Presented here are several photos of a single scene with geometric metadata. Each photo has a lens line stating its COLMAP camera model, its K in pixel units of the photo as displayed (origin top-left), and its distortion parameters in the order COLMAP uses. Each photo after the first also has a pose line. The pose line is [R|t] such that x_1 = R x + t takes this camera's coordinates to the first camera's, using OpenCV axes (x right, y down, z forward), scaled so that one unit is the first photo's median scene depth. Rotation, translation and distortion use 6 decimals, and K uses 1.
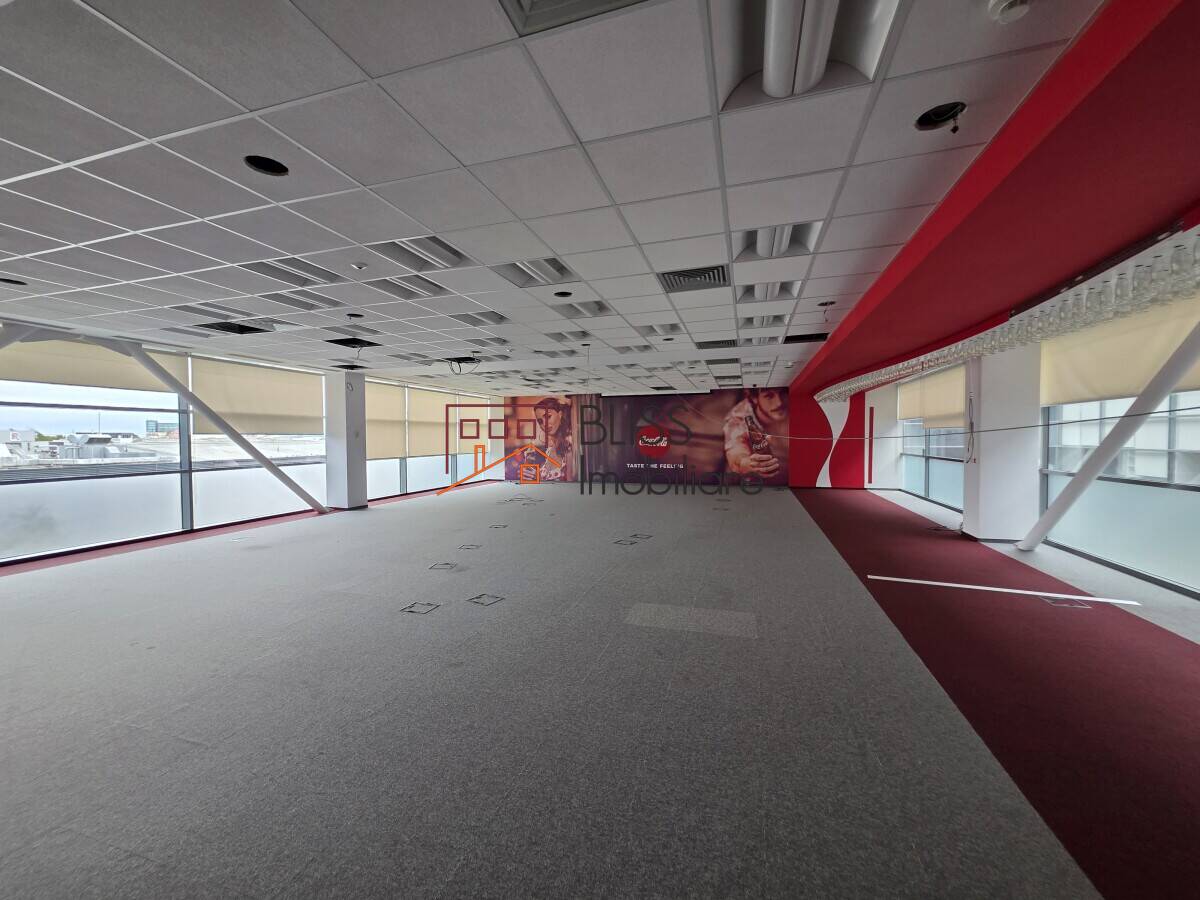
lens RADIAL K [[478.6, 0, 597.0], [0, 478.6, 451.3], [0, 0, 1]] dist [0.003478, -0.000308]
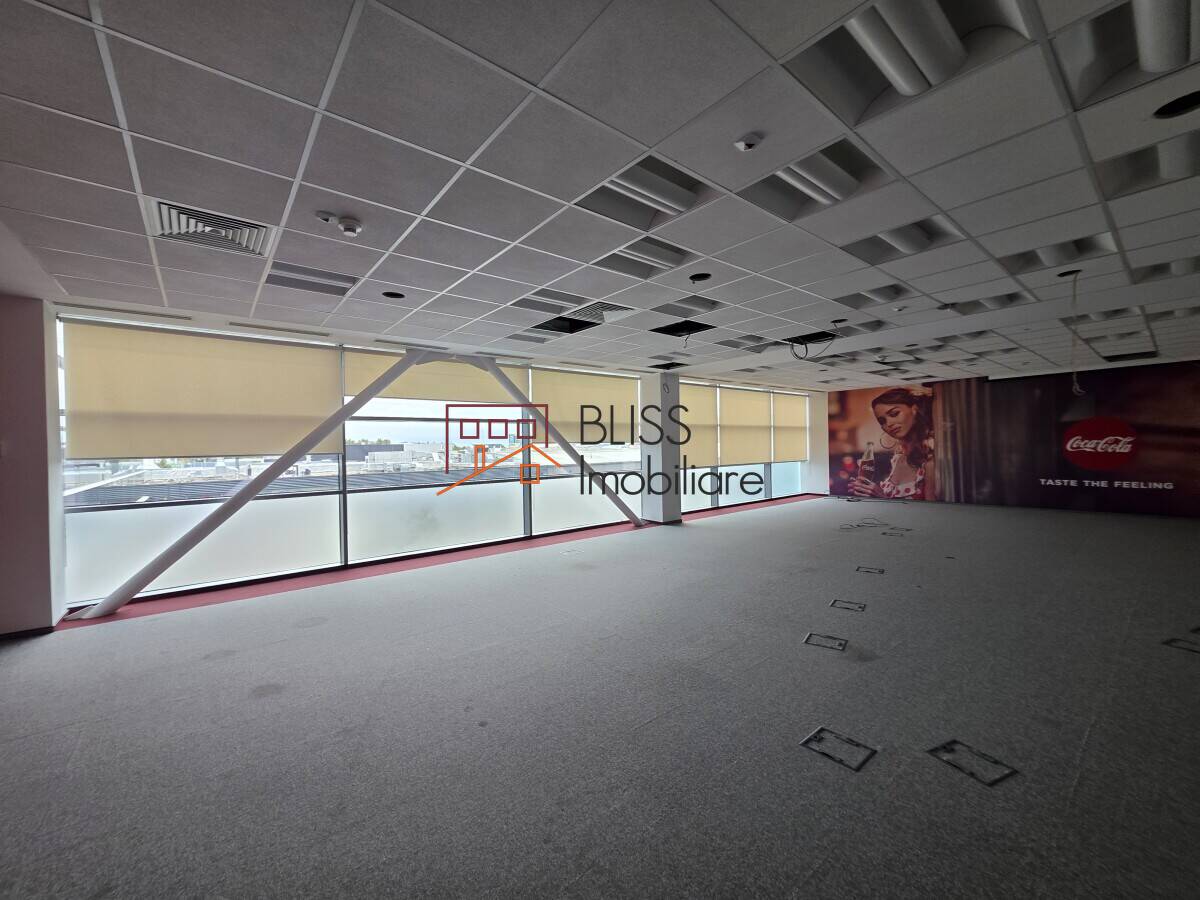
lens RADIAL K [[478.6, 0, 592.4], [0, 478.6, 448.2], [0, 0, 1]] dist [0.003478, -0.000308]
pose [[0.835754, -0.009793, -0.549017, -0.222384], [-0.001137, 0.999808, -0.019566, -0.006866], [0.549103, 0.016976, 0.835582, 0.276986]]
